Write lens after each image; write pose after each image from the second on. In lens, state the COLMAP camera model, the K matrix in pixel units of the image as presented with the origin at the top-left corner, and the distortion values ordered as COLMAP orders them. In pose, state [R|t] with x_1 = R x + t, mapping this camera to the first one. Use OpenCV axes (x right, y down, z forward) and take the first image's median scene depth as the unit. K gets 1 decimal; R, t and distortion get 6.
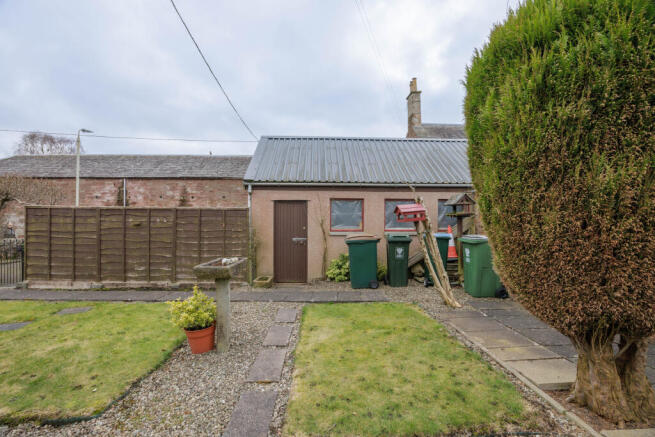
lens RADIAL K [[284.0, 0, 332.8], [0, 284.0, 216.9], [0, 0, 1]] dist [-0.019518, 0.000994]
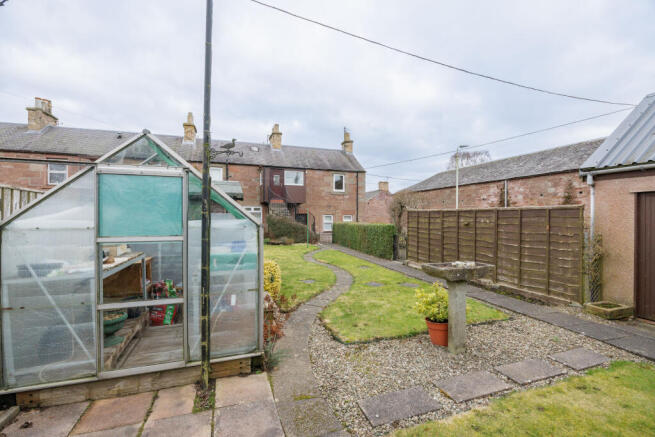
lens RADIAL K [[284.0, 0, 329.2], [0, 284.0, 217.0], [0, 0, 1]] dist [-0.019518, 0.000994]
pose [[0.289915, -0.001119, -0.957052, 0.223632], [0.005842, 0.999983, 0.000601, -0.006639], [0.957034, -0.005766, 0.289917, 0.140779]]
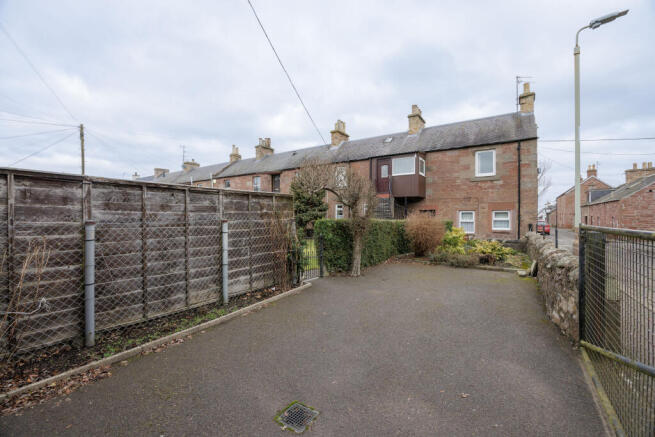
lens RADIAL K [[284.0, 0, 329.1], [0, 284.0, 217.1], [0, 0, 1]] dist [-0.019518, 0.000994]
pose [[-0.595764, -0.004586, -0.803146, -0.401885], [0.005333, 0.999939, -0.009666, 0.036487], [0.803142, -0.010042, -0.595703, 1.540980]]
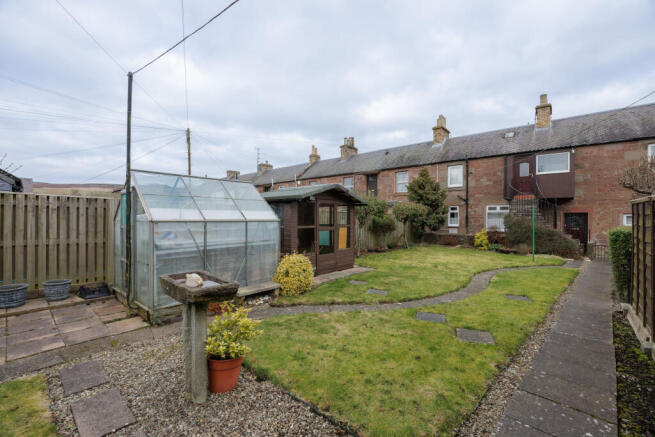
lens RADIAL K [[284.0, 0, 328.2], [0, 284.0, 217.3], [0, 0, 1]] dist [-0.019518, 0.000994]
pose [[-0.691870, -0.004519, -0.722008, -0.042853], [0.002564, 0.999959, -0.008716, 0.003670], [0.722017, -0.007882, -0.691830, 0.870396]]
